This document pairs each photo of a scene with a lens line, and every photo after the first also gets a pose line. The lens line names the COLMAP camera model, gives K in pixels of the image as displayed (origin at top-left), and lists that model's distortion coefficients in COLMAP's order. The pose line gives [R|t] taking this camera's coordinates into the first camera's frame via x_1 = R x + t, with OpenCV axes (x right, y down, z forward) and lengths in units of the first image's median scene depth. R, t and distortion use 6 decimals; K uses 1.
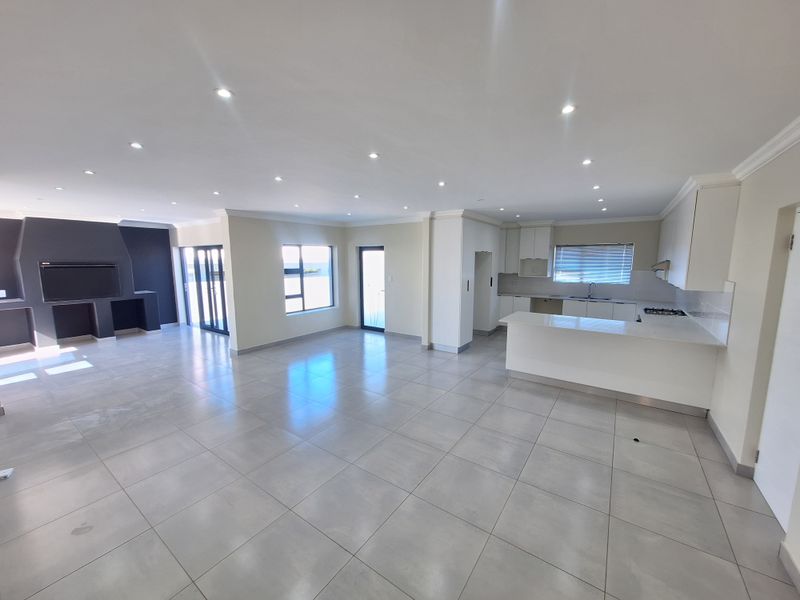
lens RADIAL K [[312.5, 0, 401.4], [0, 312.5, 300.8], [0, 0, 1]] dist [0.000487, 0.000041]
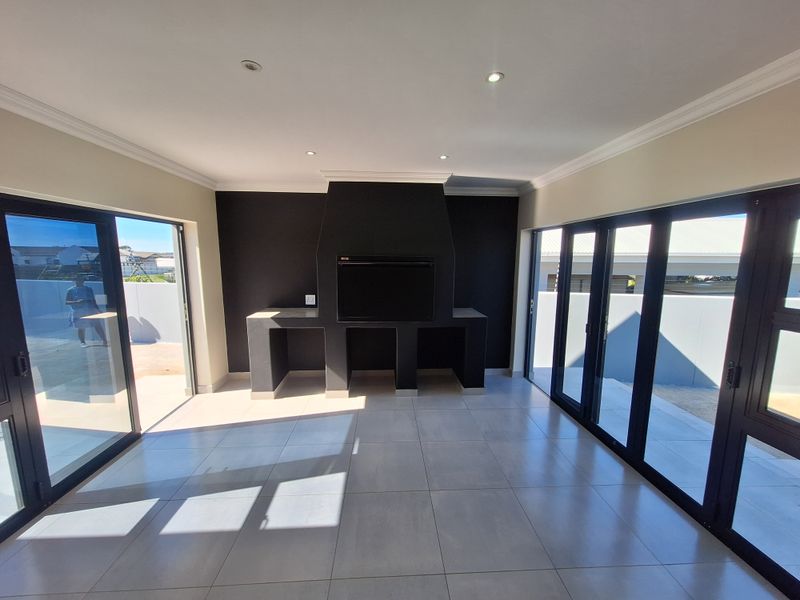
lens RADIAL K [[312.5, 0, 401.4], [0, 312.5, 300.8], [0, 0, 1]] dist [0.000487, 0.000041]
pose [[0.614134, 0.115591, -0.780691, -0.473944], [-0.109936, 0.992101, 0.060411, -0.070311], [0.781507, 0.048725, 0.621990, 0.573108]]
